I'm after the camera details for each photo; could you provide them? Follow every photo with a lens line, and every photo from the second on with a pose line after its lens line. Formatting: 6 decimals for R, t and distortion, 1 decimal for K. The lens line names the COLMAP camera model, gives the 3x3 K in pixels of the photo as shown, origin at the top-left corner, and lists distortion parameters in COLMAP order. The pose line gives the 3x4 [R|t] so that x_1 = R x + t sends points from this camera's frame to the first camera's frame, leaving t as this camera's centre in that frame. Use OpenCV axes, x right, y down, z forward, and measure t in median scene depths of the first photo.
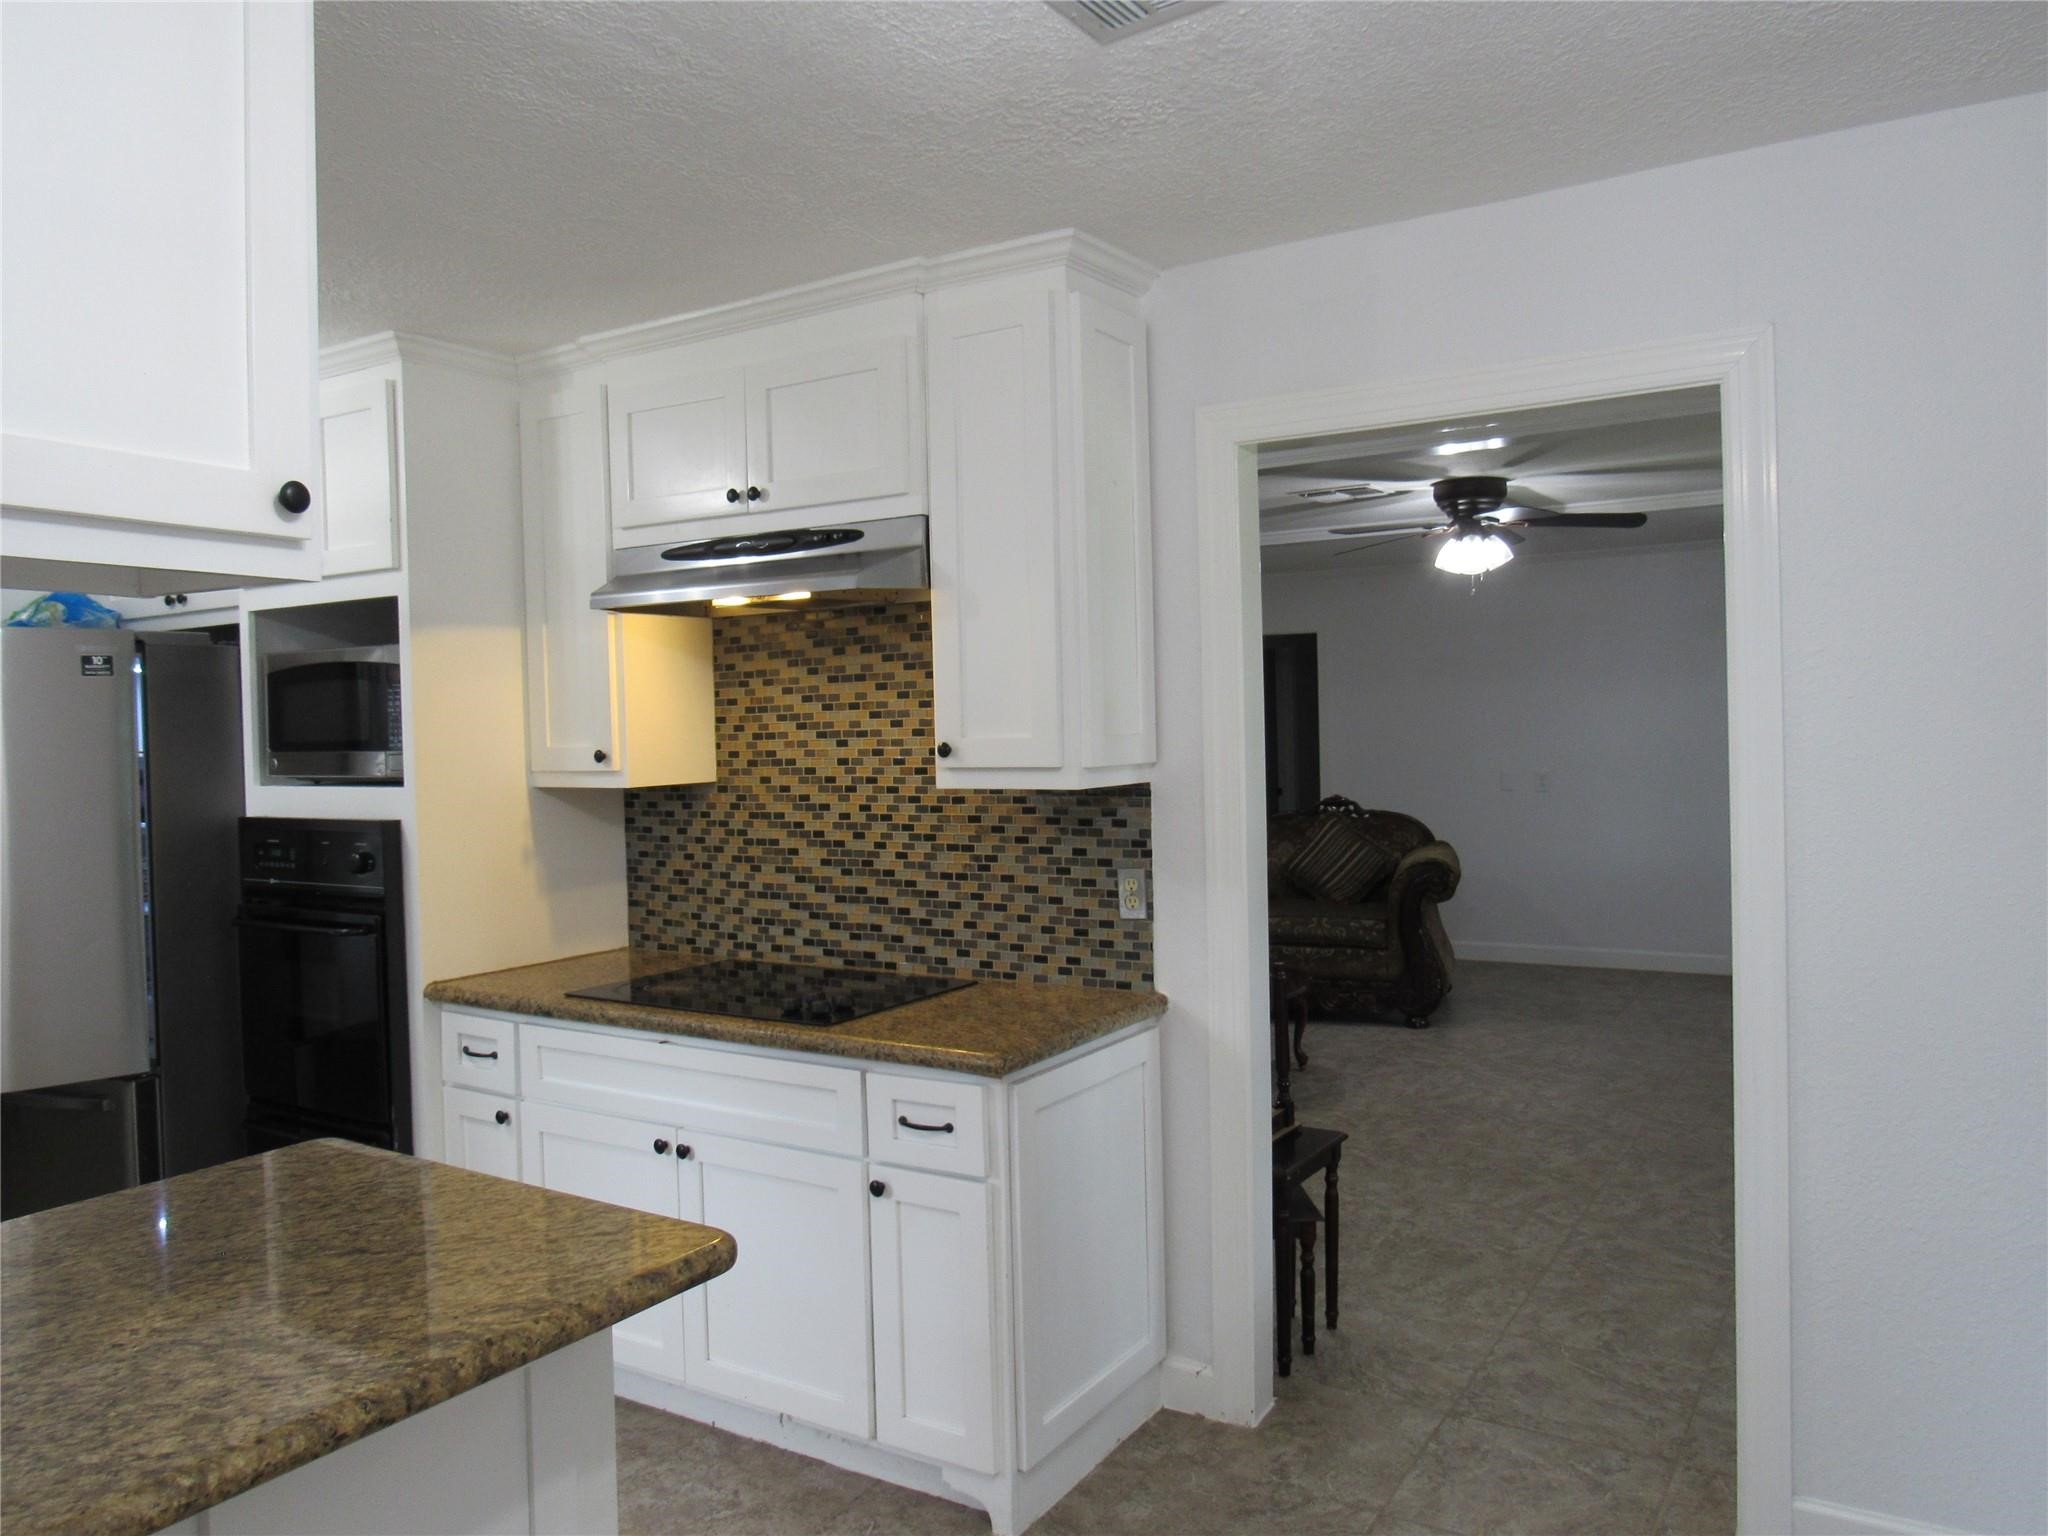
lens RADIAL K [[1459.2, 0, 1026.3], [0, 1459.2, 774.9], [0, 0, 1]] dist [-0.036008, -0.002099]
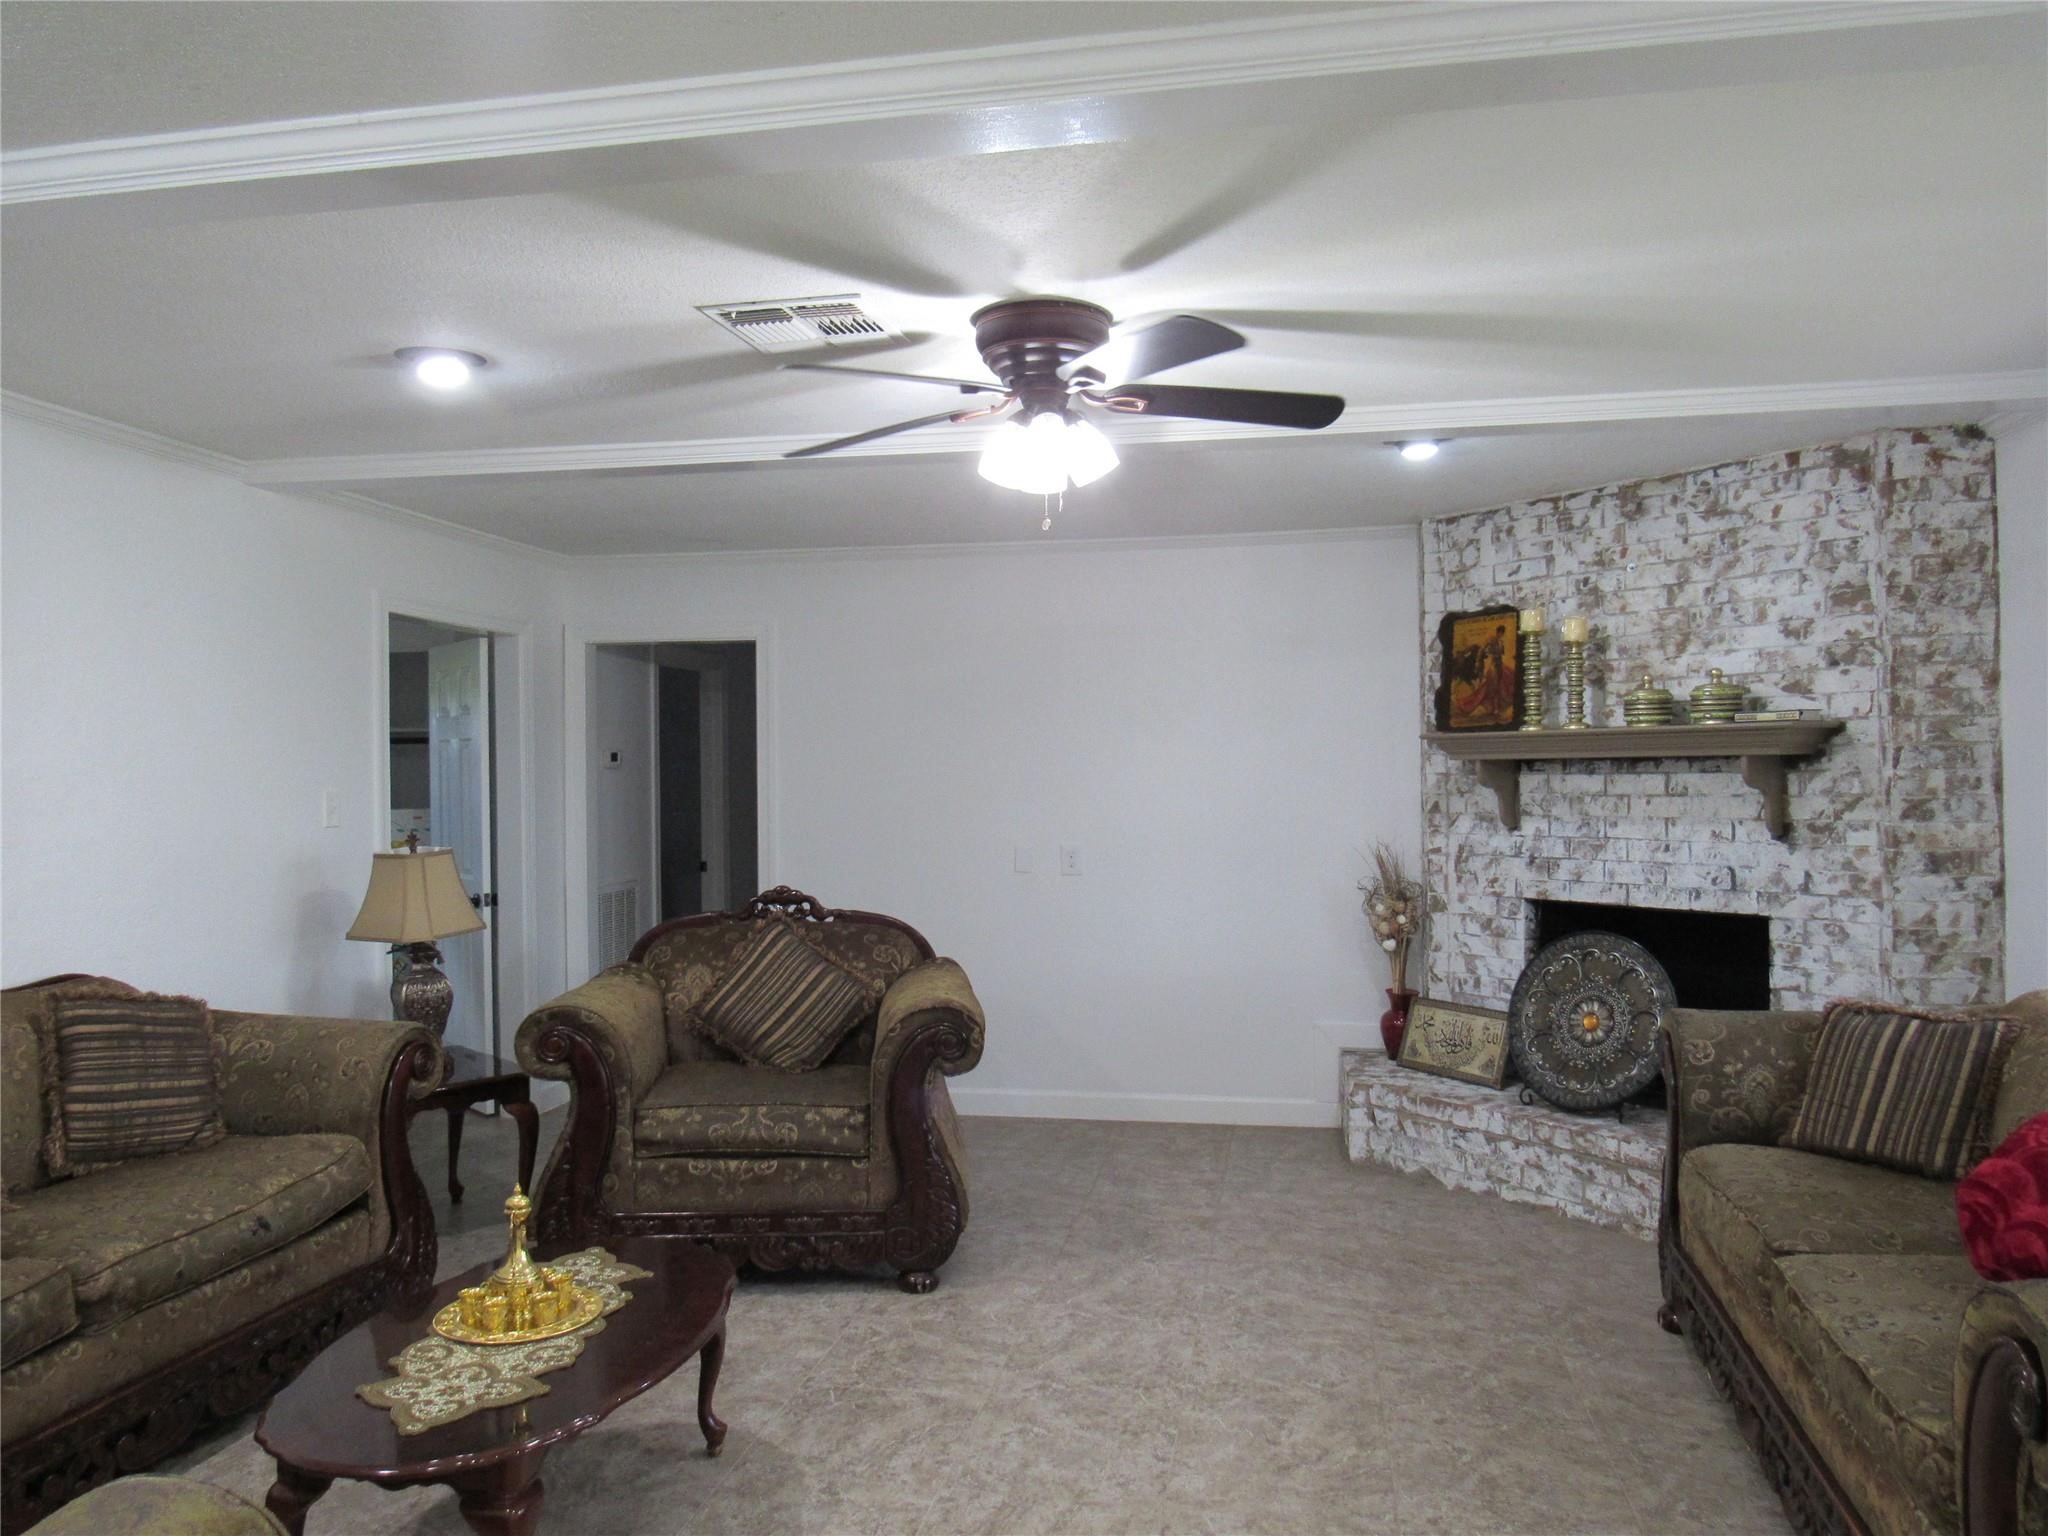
lens RADIAL K [[1459.2, 0, 1025.9], [0, 1459.2, 777.2], [0, 0, 1]] dist [-0.036008, -0.002099]
pose [[0.929533, 0.017879, 0.368305, 0.086480], [-0.004597, 0.999308, -0.036909, -0.011753], [-0.368710, 0.032615, 0.928972, 0.417089]]
